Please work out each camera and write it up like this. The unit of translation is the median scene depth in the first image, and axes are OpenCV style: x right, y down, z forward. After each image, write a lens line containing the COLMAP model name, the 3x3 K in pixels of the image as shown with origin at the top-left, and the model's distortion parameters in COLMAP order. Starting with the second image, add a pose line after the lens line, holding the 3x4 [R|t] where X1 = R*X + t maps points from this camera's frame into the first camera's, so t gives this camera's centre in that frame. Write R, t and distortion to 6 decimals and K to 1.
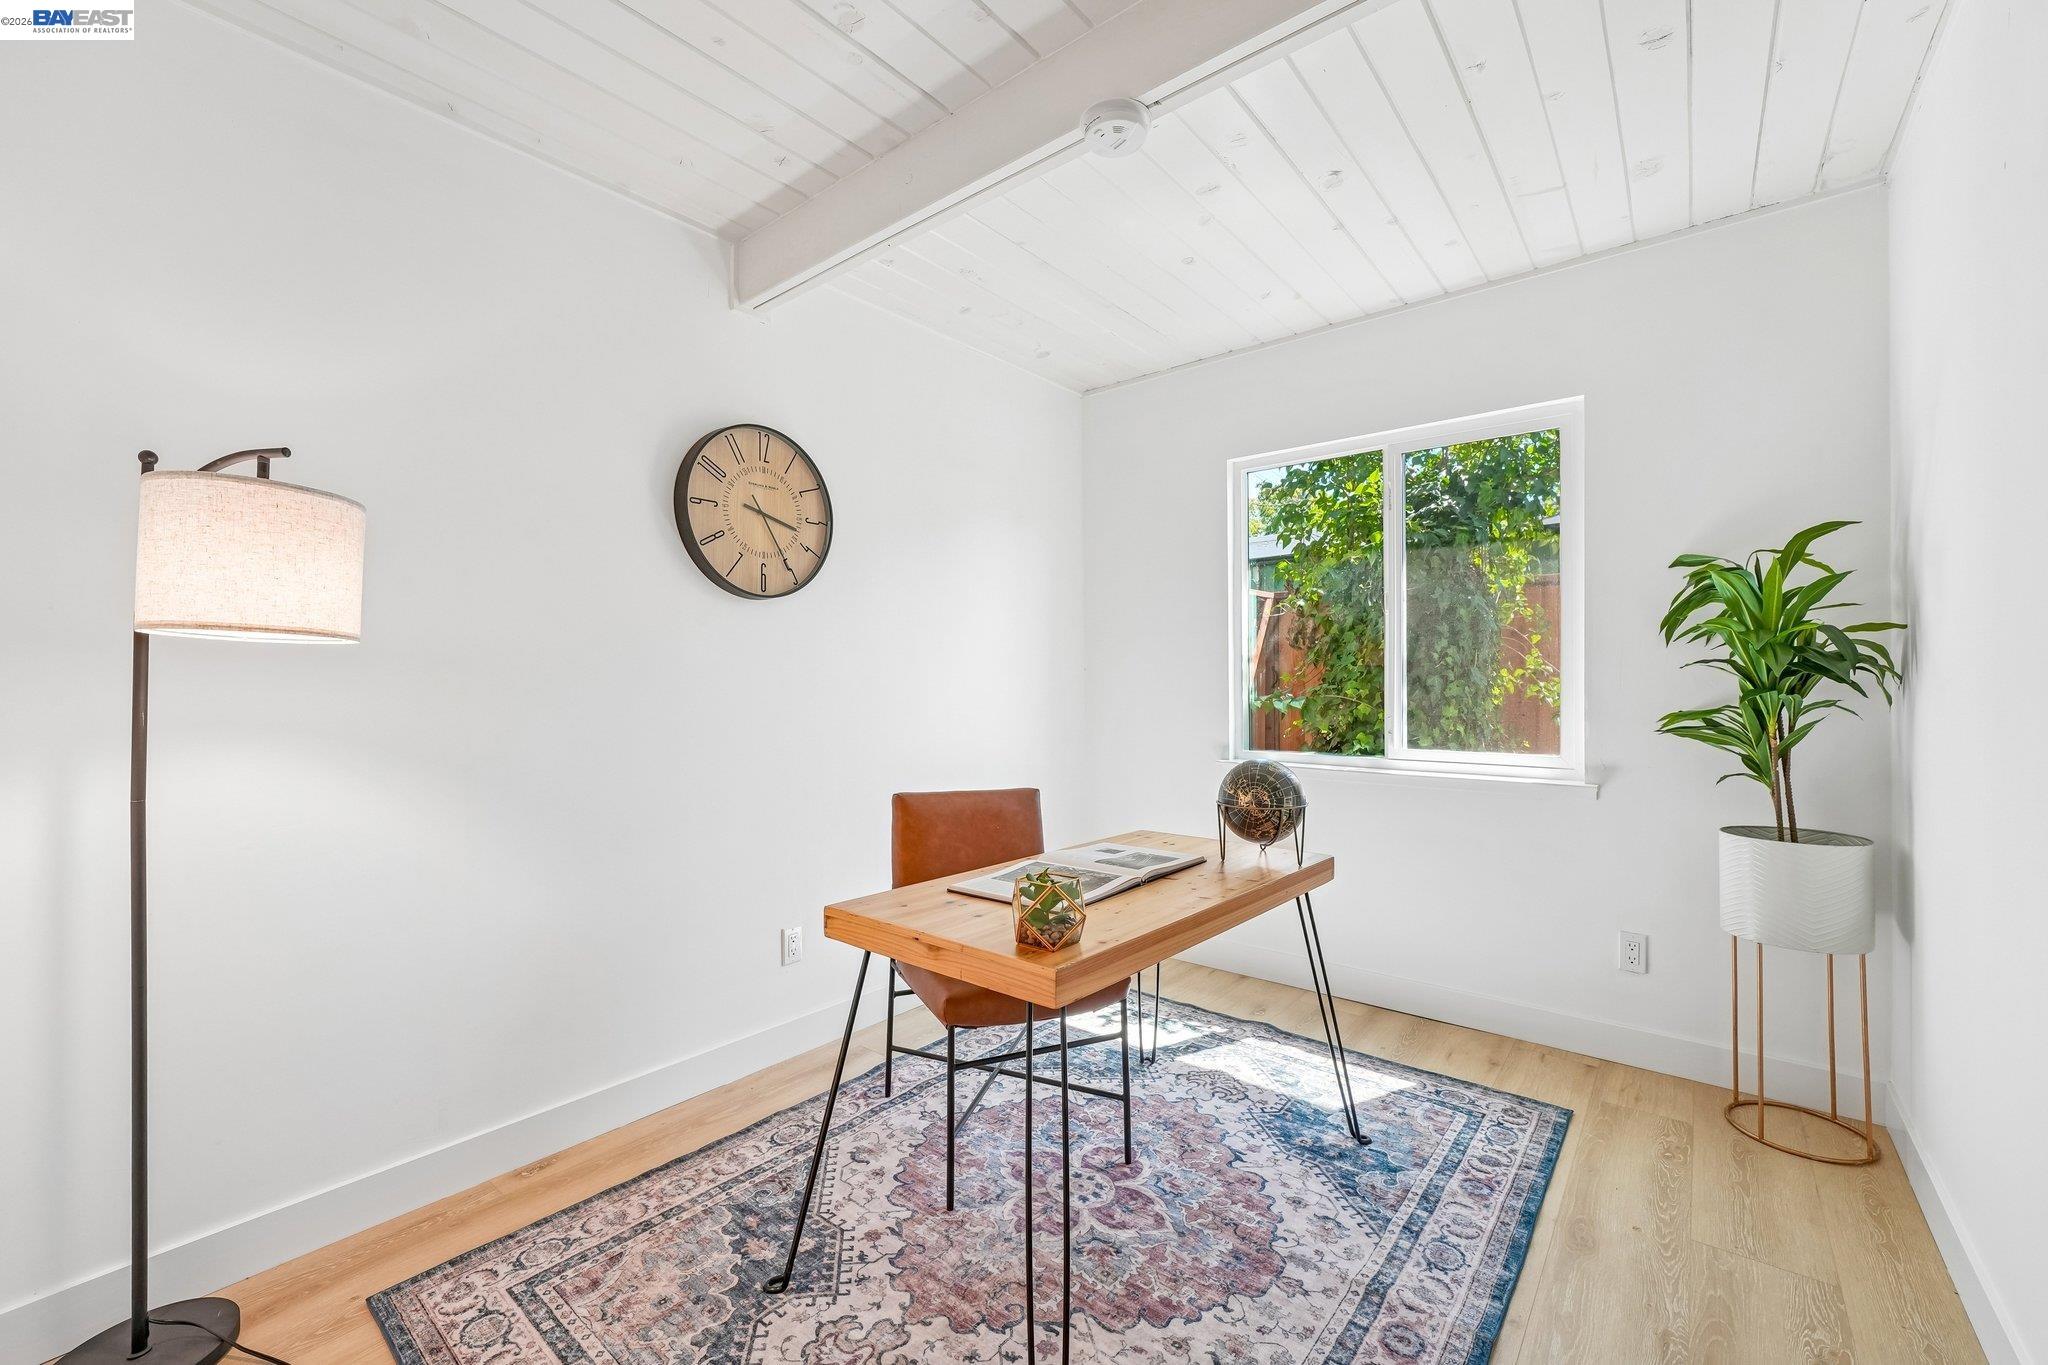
lens RADIAL K [[830.7, 0, 1024.0], [0, 830.7, 682.5], [0, 0, 1]] dist [-0.015876, 0.000106]
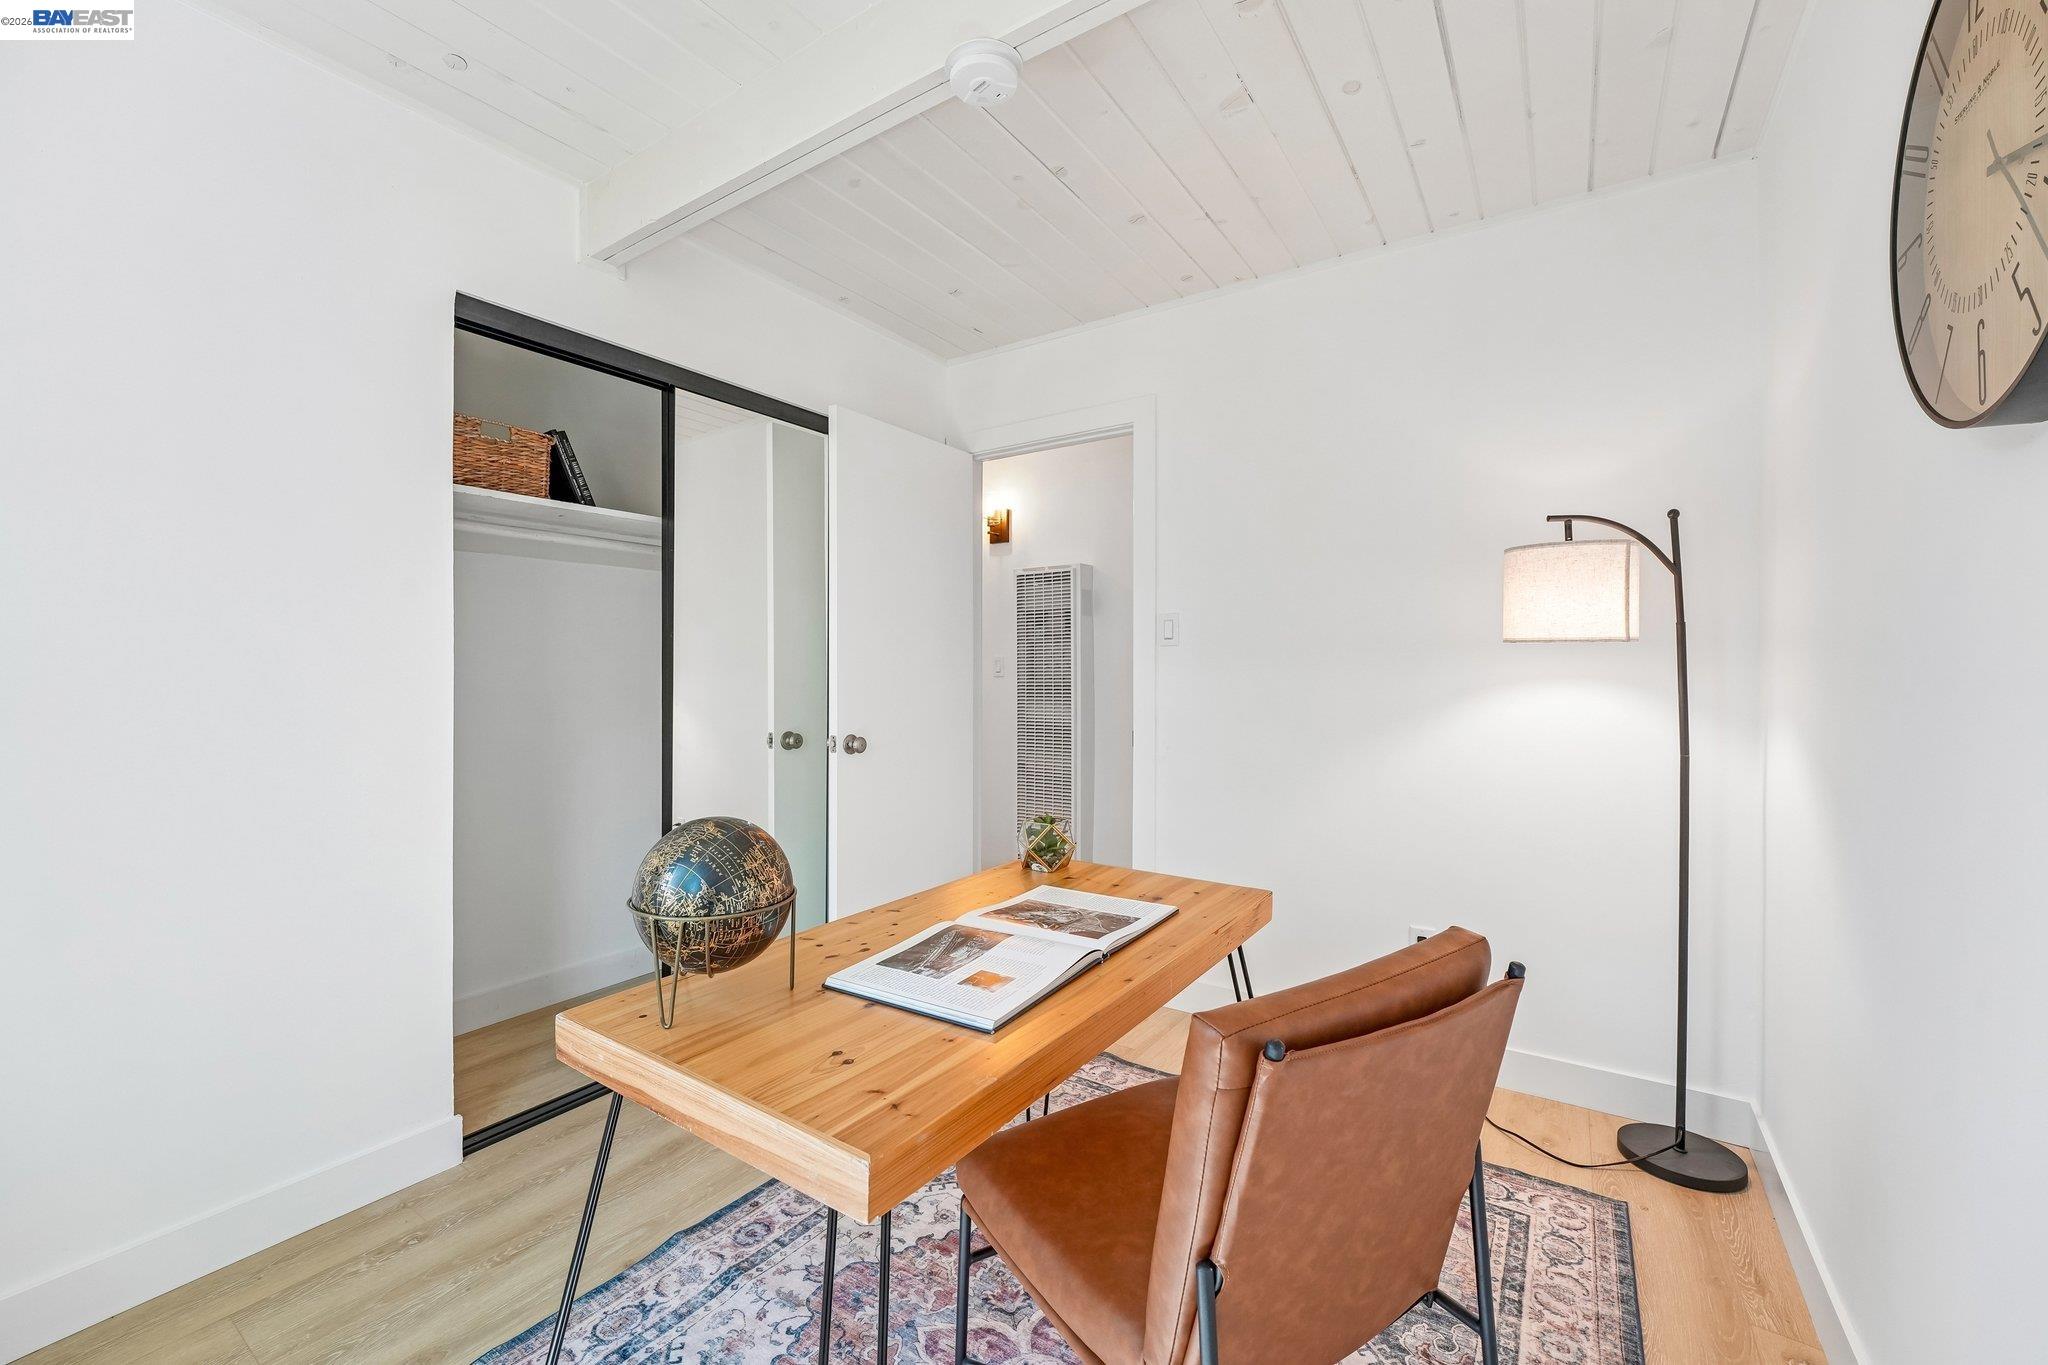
lens RADIAL K [[830.7, 0, 1024.0], [0, 830.7, 682.5], [0, 0, 1]] dist [-0.015876, 0.000106]
pose [[-0.994693, -0.000776, -0.102887, 0.166544], [-0.001091, 0.999995, 0.003007, 0.003212], [0.102884, 0.003103, -0.994689, 1.908756]]
